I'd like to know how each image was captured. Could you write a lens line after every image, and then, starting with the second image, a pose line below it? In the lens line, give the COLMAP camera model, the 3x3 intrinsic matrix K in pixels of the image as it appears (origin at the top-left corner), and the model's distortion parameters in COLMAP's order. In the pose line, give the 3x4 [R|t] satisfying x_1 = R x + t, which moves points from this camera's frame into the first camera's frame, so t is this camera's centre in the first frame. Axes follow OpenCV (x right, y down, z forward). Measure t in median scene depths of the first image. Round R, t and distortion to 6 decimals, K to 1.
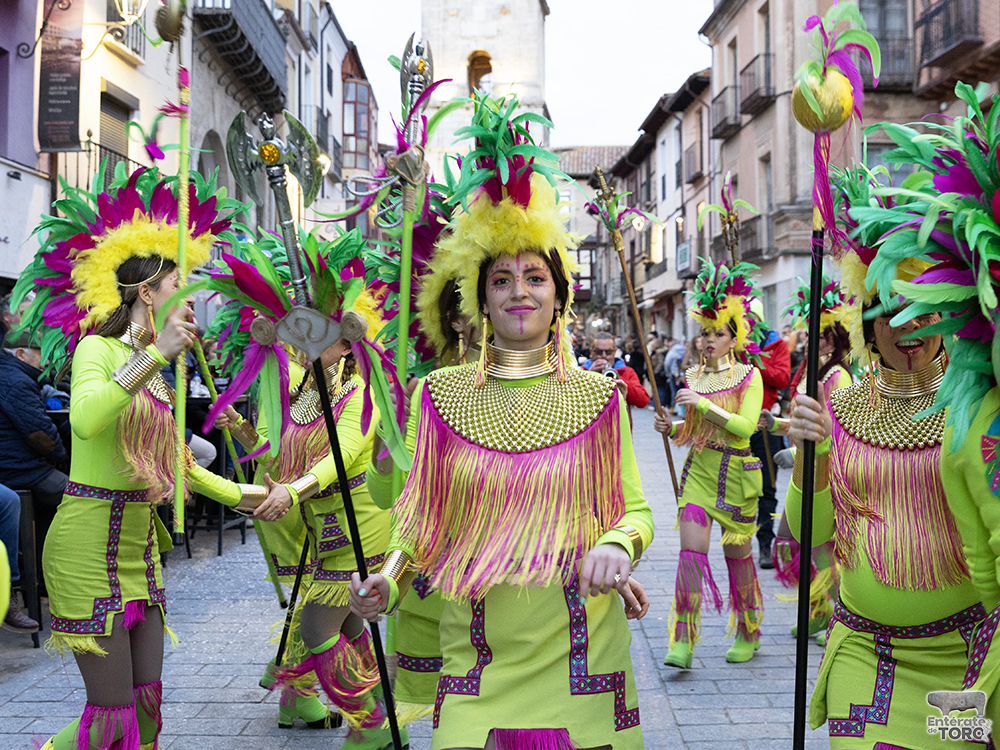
lens RADIAL K [[1261.3, 0, 520.6], [0, 1261.3, 324.7], [0, 0, 1]] dist [0.003876, -0.007329]
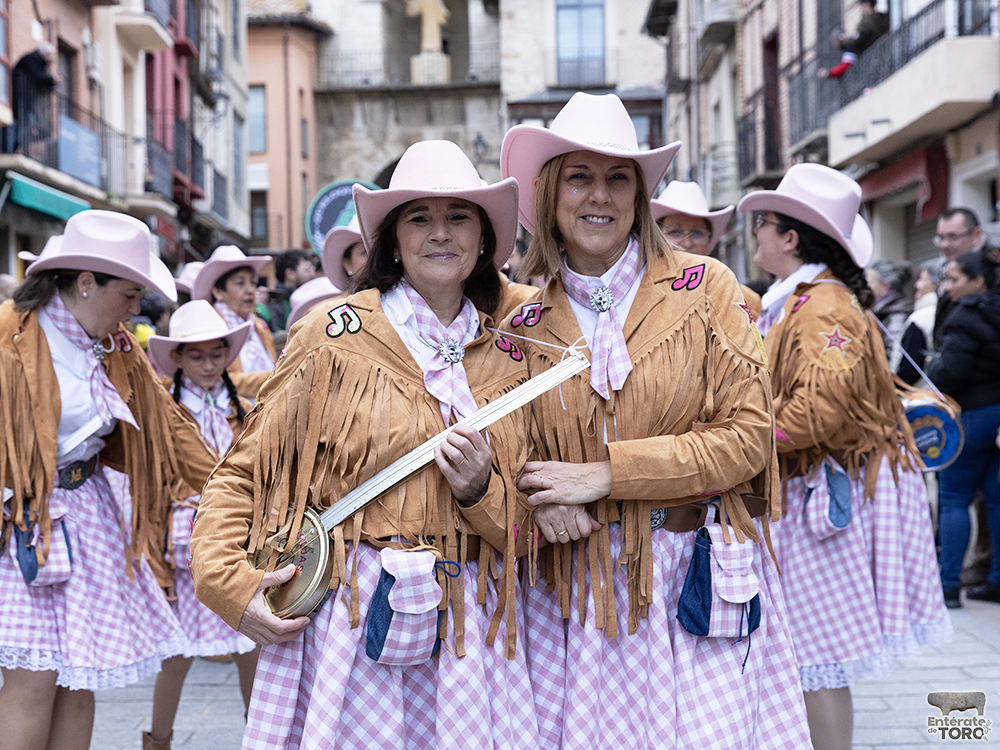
lens RADIAL K [[1565.8, 0, 500.0], [0, 1565.8, 375.0], [0, 0, 1]] dist [-0.013666, 0.055135]
pose [[0.999490, -0.011252, -0.029872, 0.026667], [0.012590, 0.998908, 0.045003, 0.018351], [0.029333, -0.045356, 0.998540, 0.692979]]
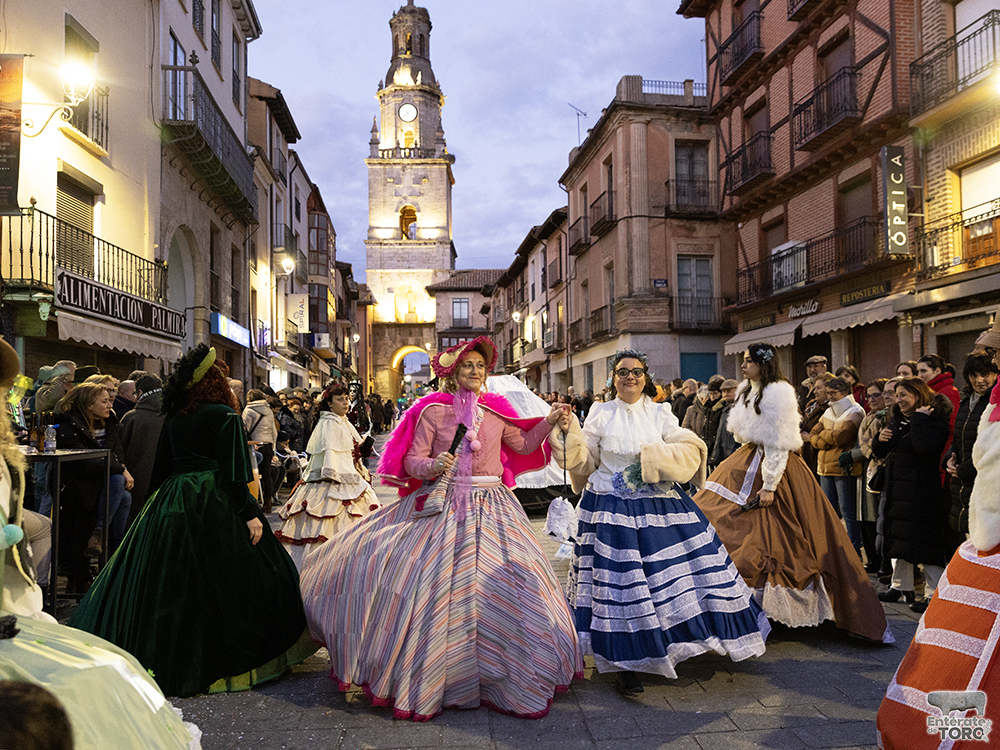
lens RADIAL K [[761.3, 0, 515.2], [0, 761.3, 403.4], [0, 0, 1]] dist [-0.000539, -0.001922]
pose [[0.994700, -0.005581, 0.102668, 0.000534], [0.003609, 0.999806, 0.019380, 0.004701], [-0.102756, -0.018907, 0.994527, 0.134705]]
